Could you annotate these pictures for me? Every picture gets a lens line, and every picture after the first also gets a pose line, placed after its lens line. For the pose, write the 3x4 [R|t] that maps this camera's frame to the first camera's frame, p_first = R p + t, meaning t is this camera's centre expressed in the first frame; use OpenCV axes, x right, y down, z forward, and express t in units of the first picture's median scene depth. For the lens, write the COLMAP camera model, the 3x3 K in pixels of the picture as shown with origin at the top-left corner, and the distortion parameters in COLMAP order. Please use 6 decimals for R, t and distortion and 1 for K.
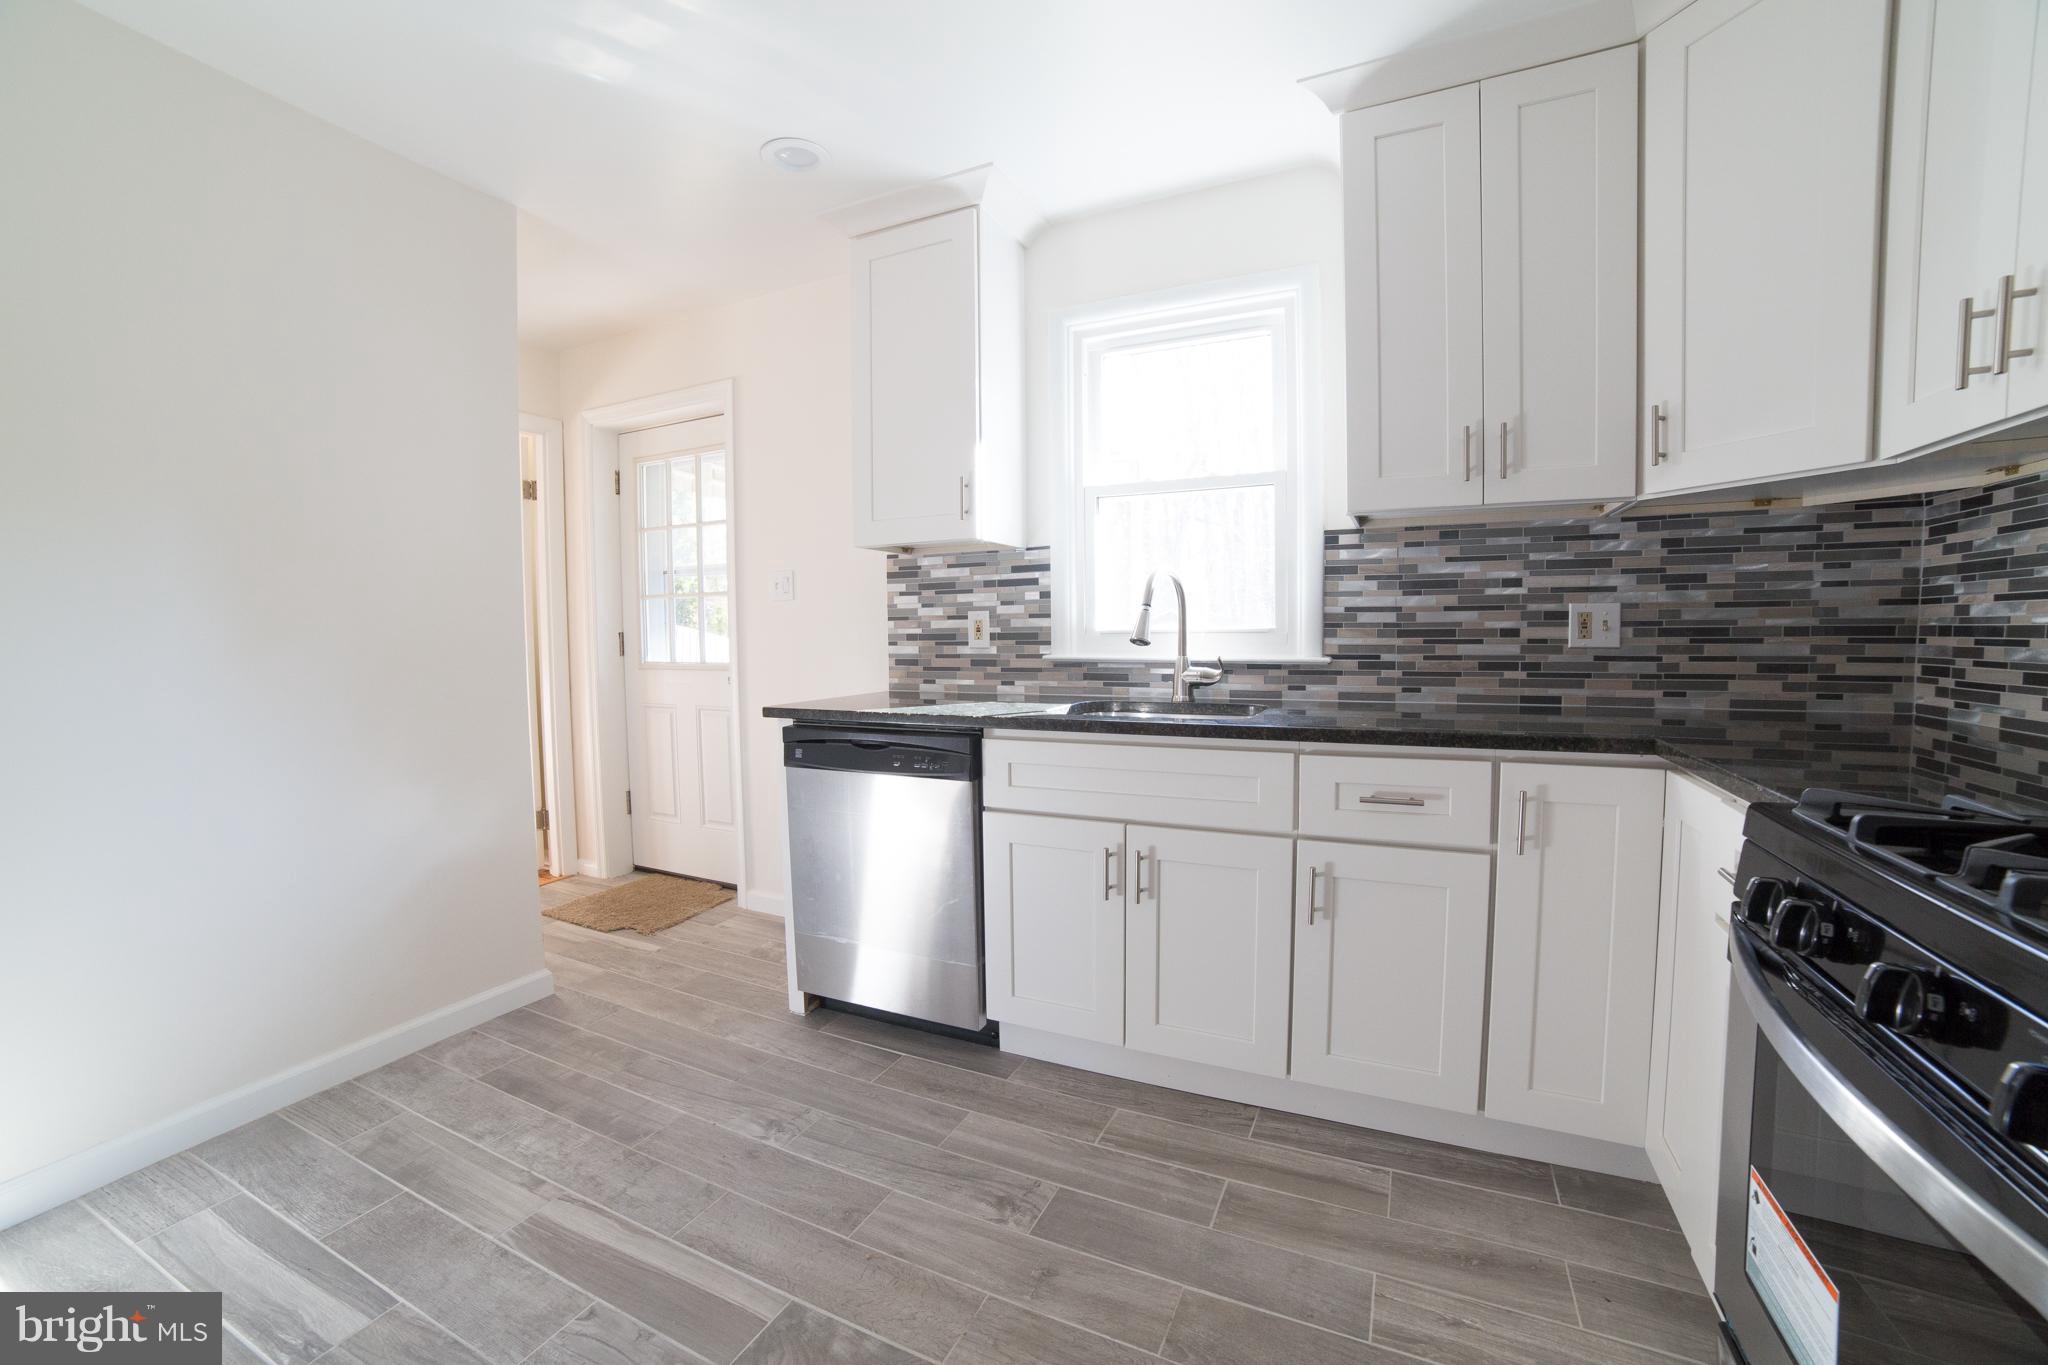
lens RADIAL K [[830.2, 0, 1035.0], [0, 830.2, 676.4], [0, 0, 1]] dist [-0.101420, 0.037907]
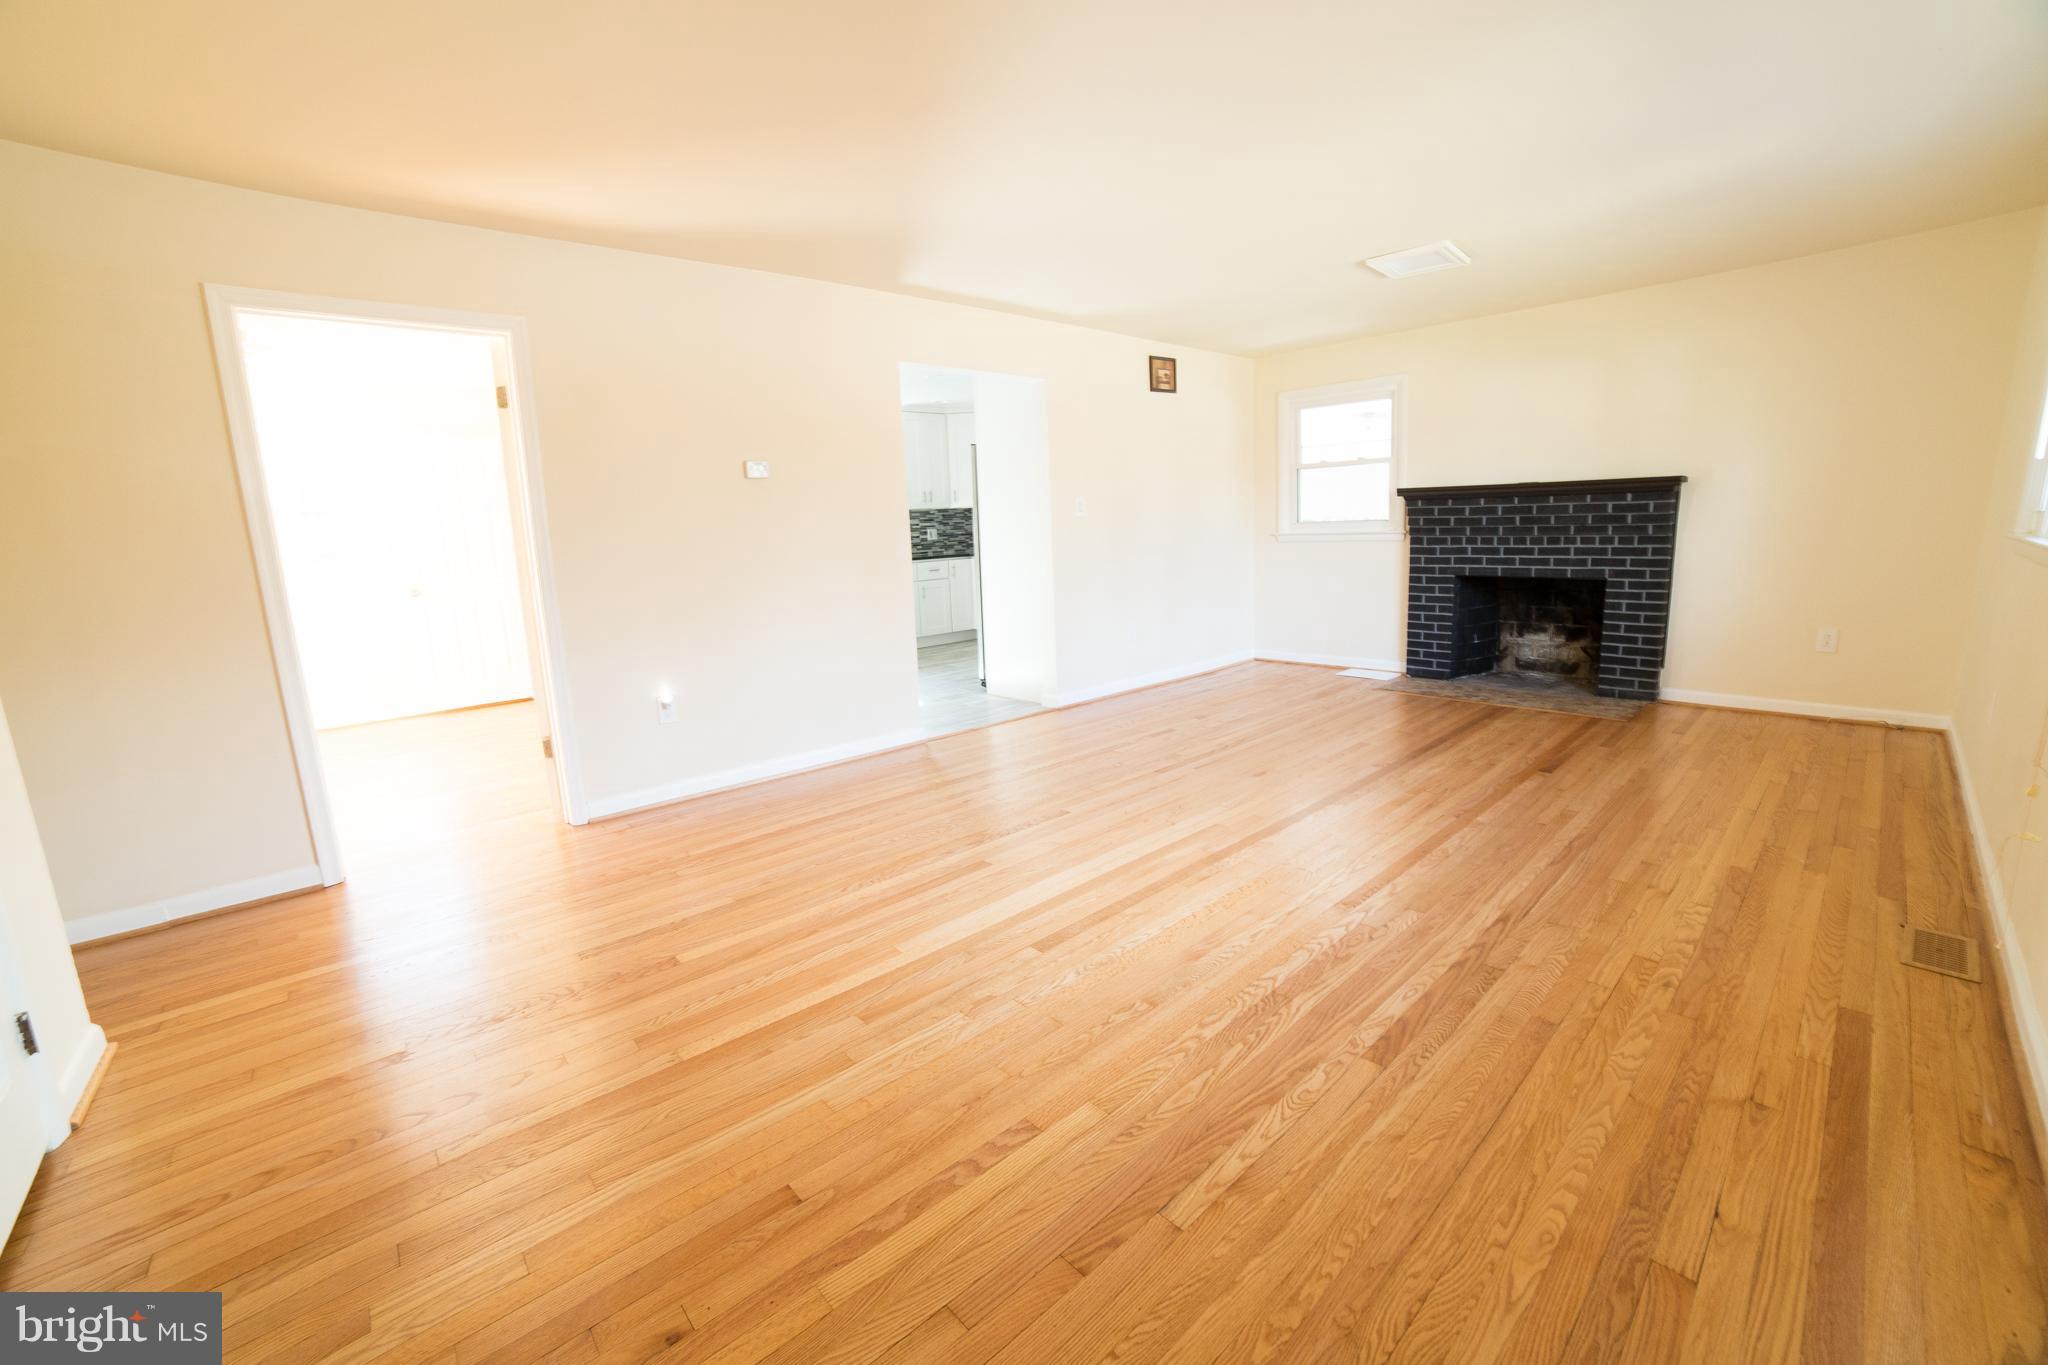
lens RADIAL K [[809.2, 0, 1028.5], [0, 809.2, 678.8], [0, 0, 1]] dist [-0.096775, 0.034506]
pose [[0.375307, -0.172202, 0.910764, -3.236784], [0.086954, 0.984799, 0.150368, 0.094992], [-0.922813, 0.022760, 0.384576, -1.150594]]
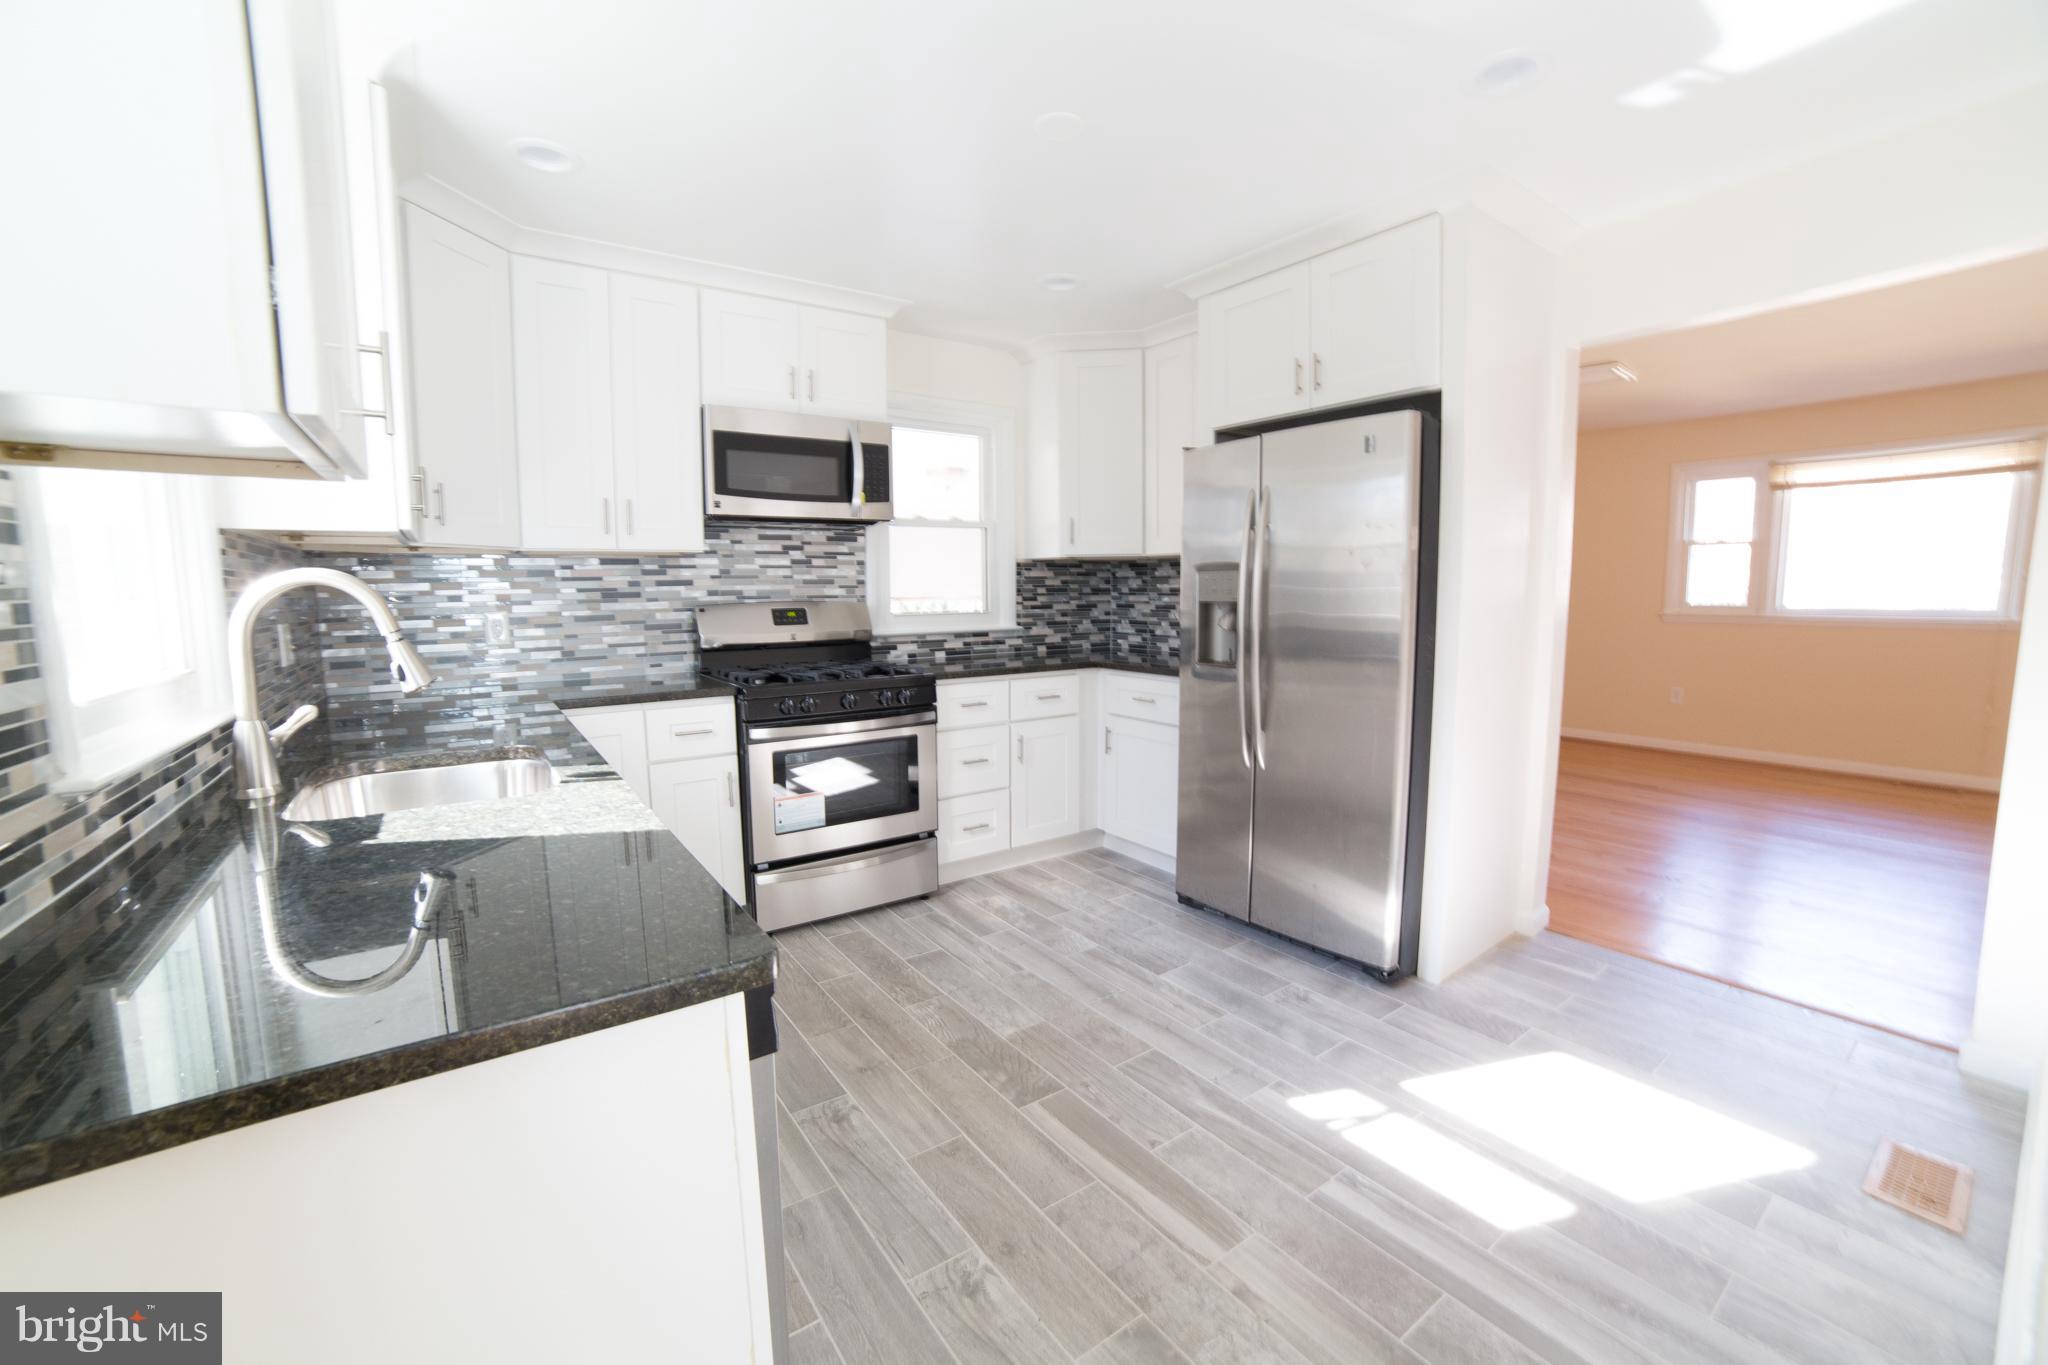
lens RADIAL K [[809.2, 0, 1028.5], [0, 809.2, 678.8], [0, 0, 1]] dist [-0.096775, 0.034506]
pose [[-0.874231, -0.034849, 0.484258, -0.666167], [0.047789, 0.986400, 0.157259, -0.132933], [-0.483153, 0.160623, -0.860676, 1.411992]]
